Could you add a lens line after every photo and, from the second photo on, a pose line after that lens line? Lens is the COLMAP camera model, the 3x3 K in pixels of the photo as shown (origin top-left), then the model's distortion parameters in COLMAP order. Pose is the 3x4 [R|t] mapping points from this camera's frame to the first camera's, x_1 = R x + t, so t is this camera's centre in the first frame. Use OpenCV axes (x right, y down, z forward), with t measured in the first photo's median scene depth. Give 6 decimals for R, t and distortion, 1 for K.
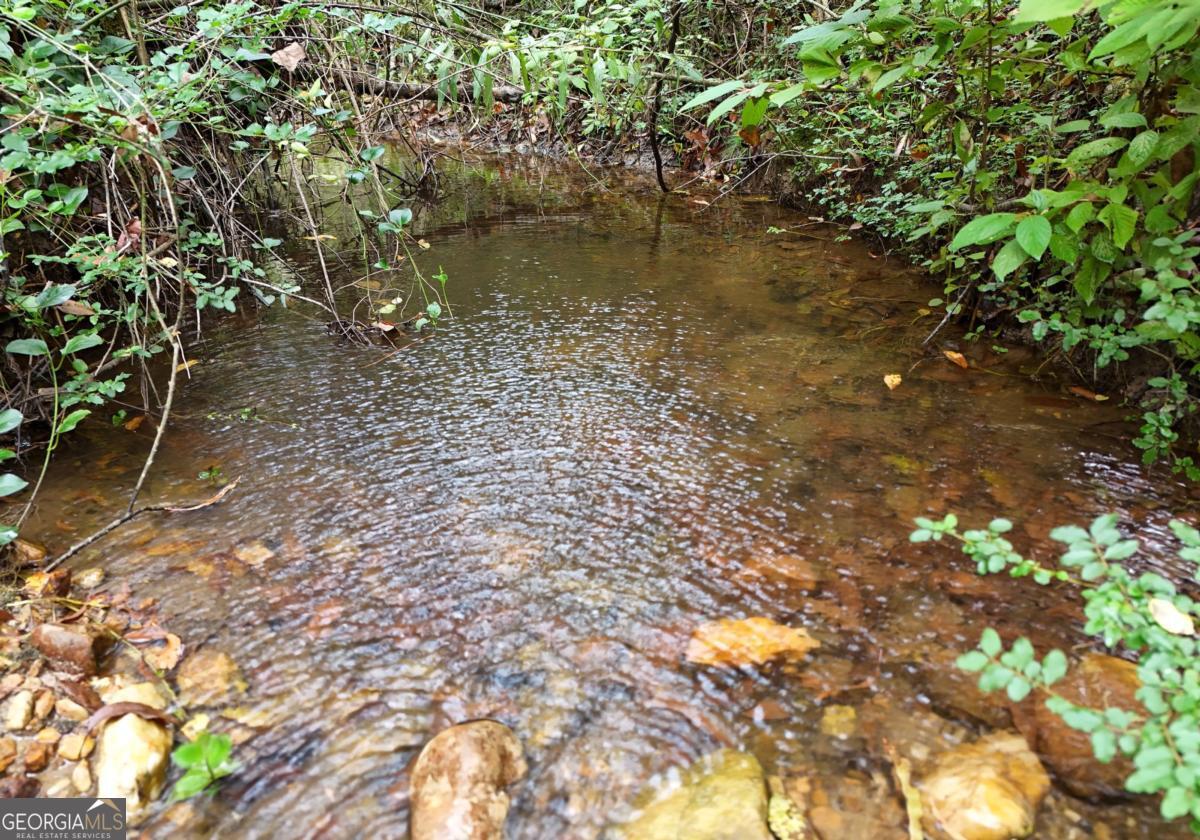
lens RADIAL K [[913.5, 0, 600.0], [0, 913.5, 420.0], [0, 0, 1]] dist [0.020830, -0.001051]
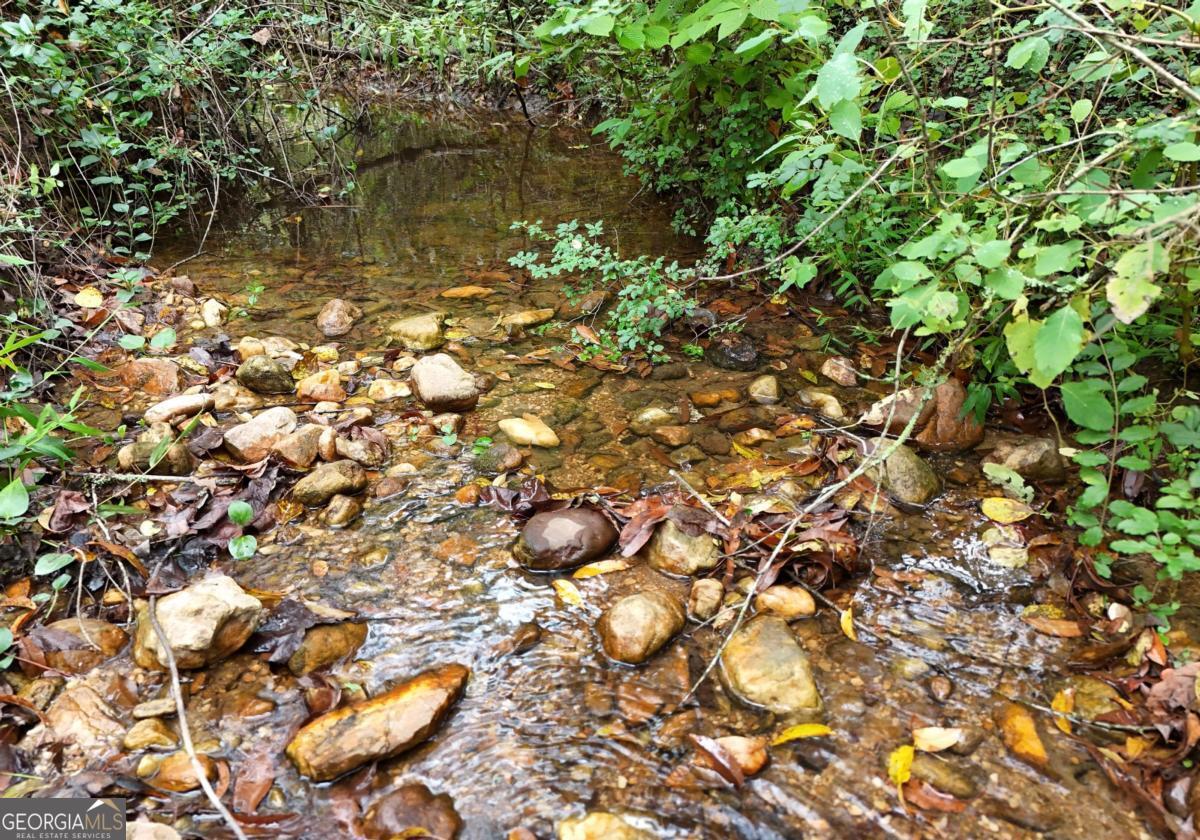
lens RADIAL K [[863.0, 0, 600.0], [0, 863.0, 420.0], [0, 0, 1]] dist [-0.004920, -0.004724]
pose [[0.999100, -0.017210, 0.038759, 0.230553], [0.014846, 0.998059, 0.060479, 0.246733], [-0.039725, -0.059849, 0.997417, -0.710592]]
